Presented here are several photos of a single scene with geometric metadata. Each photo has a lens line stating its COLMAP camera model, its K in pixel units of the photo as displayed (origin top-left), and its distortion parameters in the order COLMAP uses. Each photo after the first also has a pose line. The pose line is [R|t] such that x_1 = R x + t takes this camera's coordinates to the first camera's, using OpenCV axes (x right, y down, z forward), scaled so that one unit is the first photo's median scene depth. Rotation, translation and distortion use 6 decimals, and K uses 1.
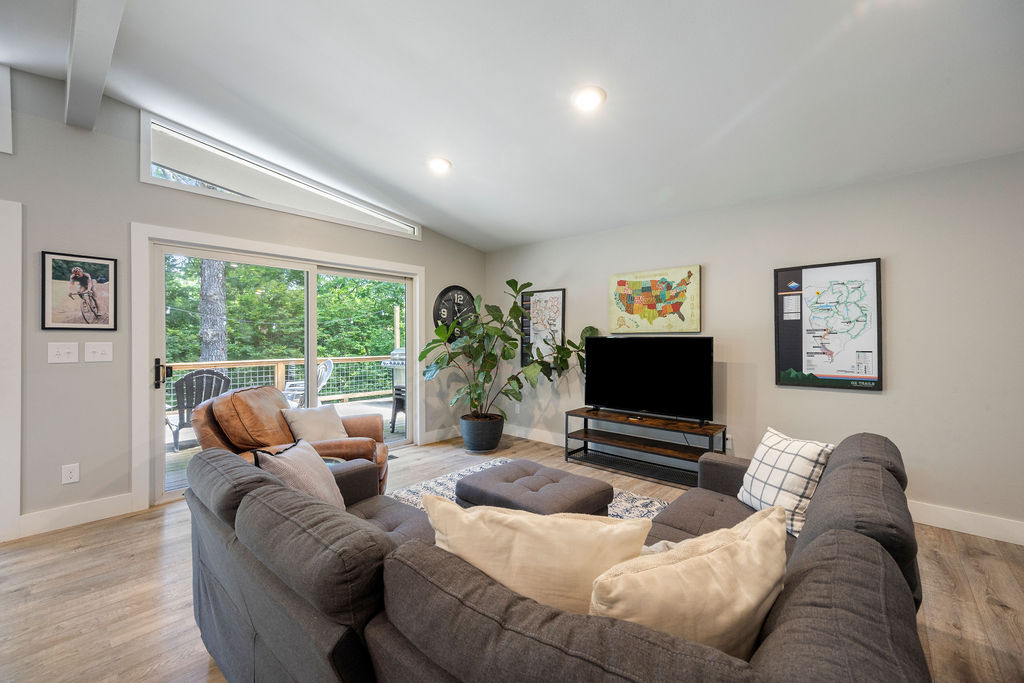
lens RADIAL K [[411.2, 0, 509.1], [0, 411.2, 338.5], [0, 0, 1]] dist [0.008826, -0.000531]
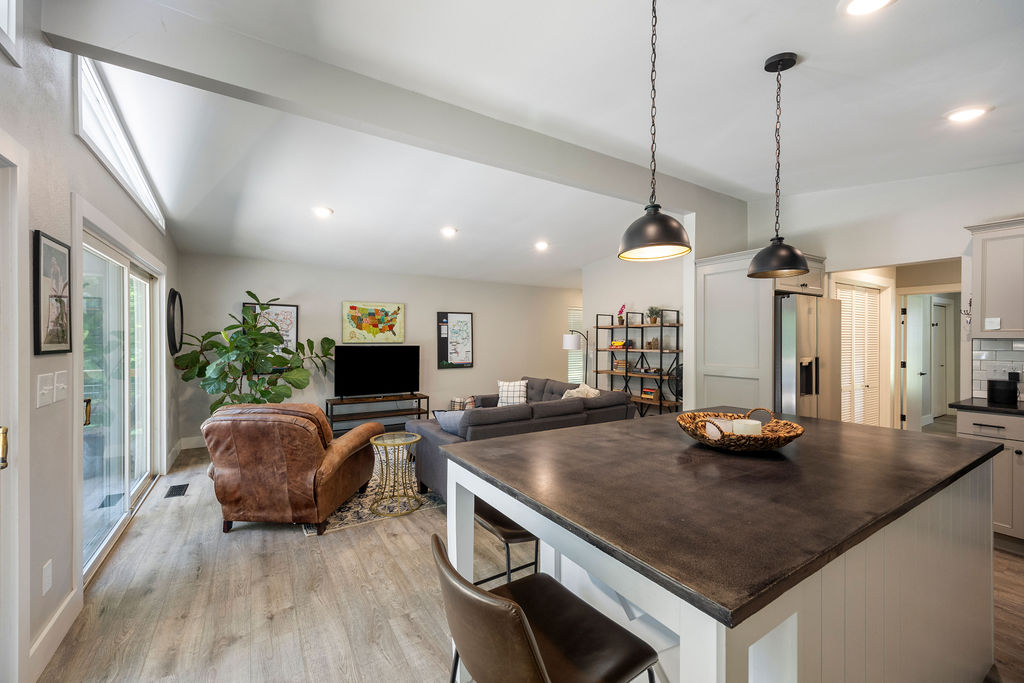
lens RADIAL K [[413.4, 0, 507.1], [0, 413.4, 342.6], [0, 0, 1]] dist [0.011286, 0.000072]
pose [[0.278464, -0.008035, 0.960413, -1.210172], [-0.005081, 0.999939, 0.009839, -0.039622], [-0.960433, -0.007619, 0.278406, 0.112299]]
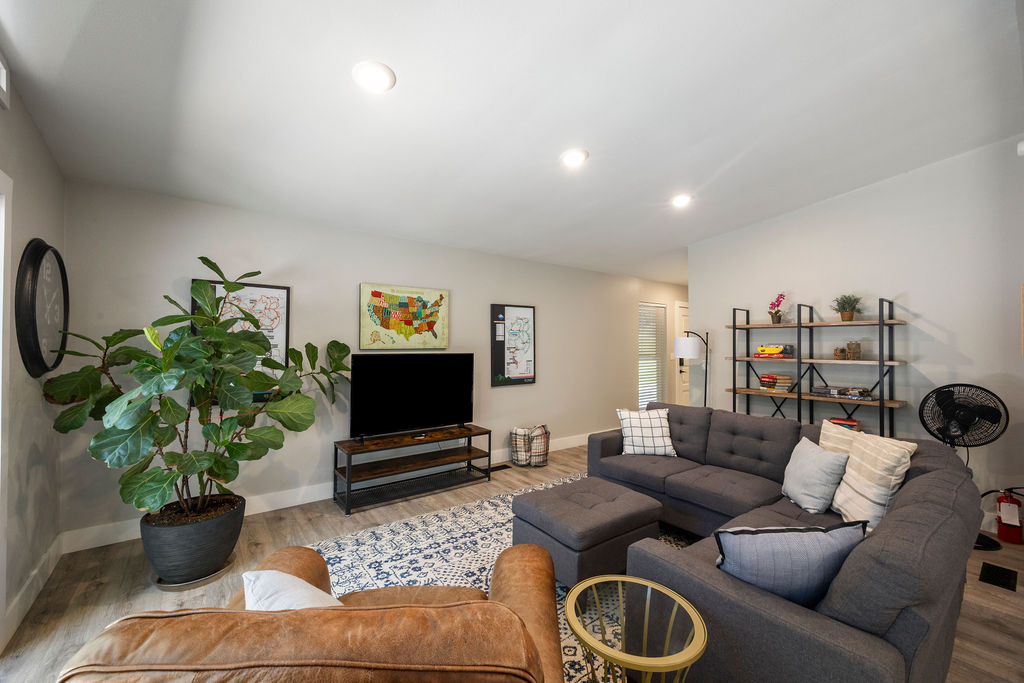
lens RADIAL K [[411.2, 0, 509.1], [0, 411.2, 338.5], [0, 0, 1]] dist [0.008826, -0.000531]
pose [[0.187195, 0.009781, 0.982274, -0.710902], [-0.007224, 0.999937, -0.008581, -0.039555], [-0.982296, -0.005489, 0.187254, 0.687382]]
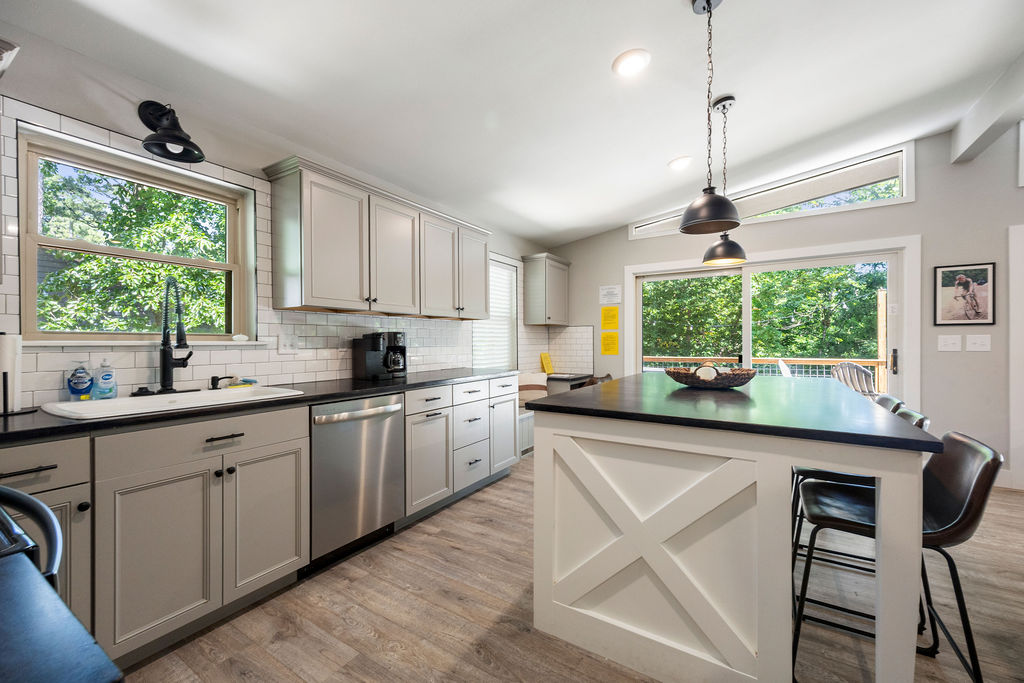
lens RADIAL K [[413.4, 0, 507.1], [0, 413.4, 342.6], [0, 0, 1]] dist [0.011286, 0.000072]
pose [[0.164014, 0.001221, -0.986457, -0.019346], [0.008182, 0.999963, 0.002598, 0.014051], [0.986424, -0.008497, 0.163998, -0.452631]]
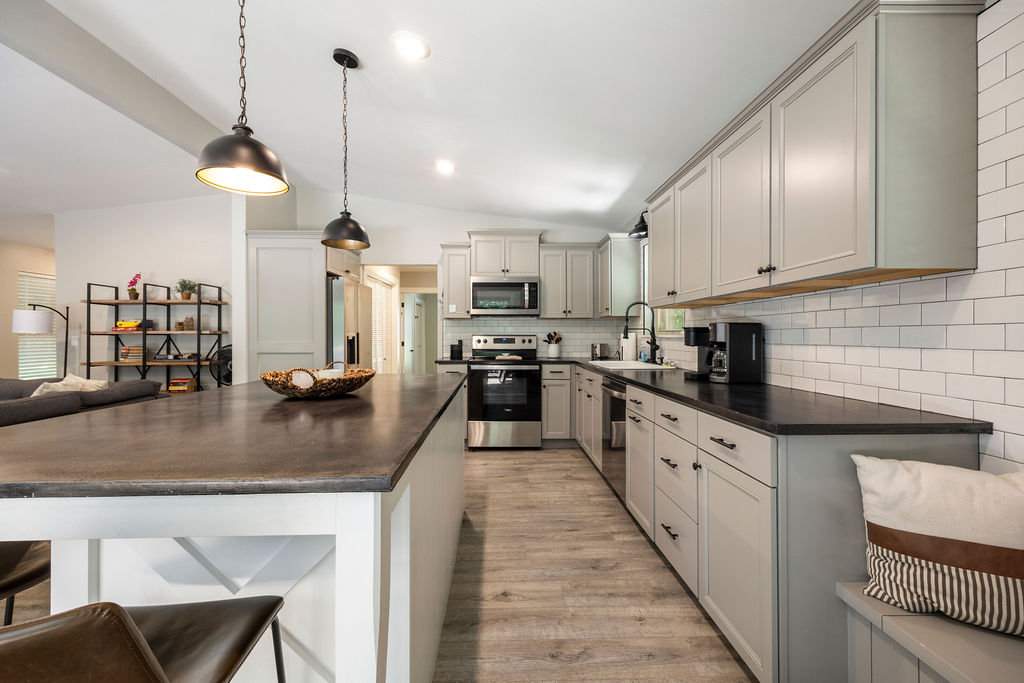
lens RADIAL K [[411.2, 0, 509.1], [0, 411.2, 338.5], [0, 0, 1]] dist [0.008826, -0.000531]
pose [[-0.685971, -0.006160, 0.727603, -1.197391], [-0.004298, 0.999981, 0.004414, 0.015219], [-0.727616, -0.000100, -0.685985, 0.173268]]
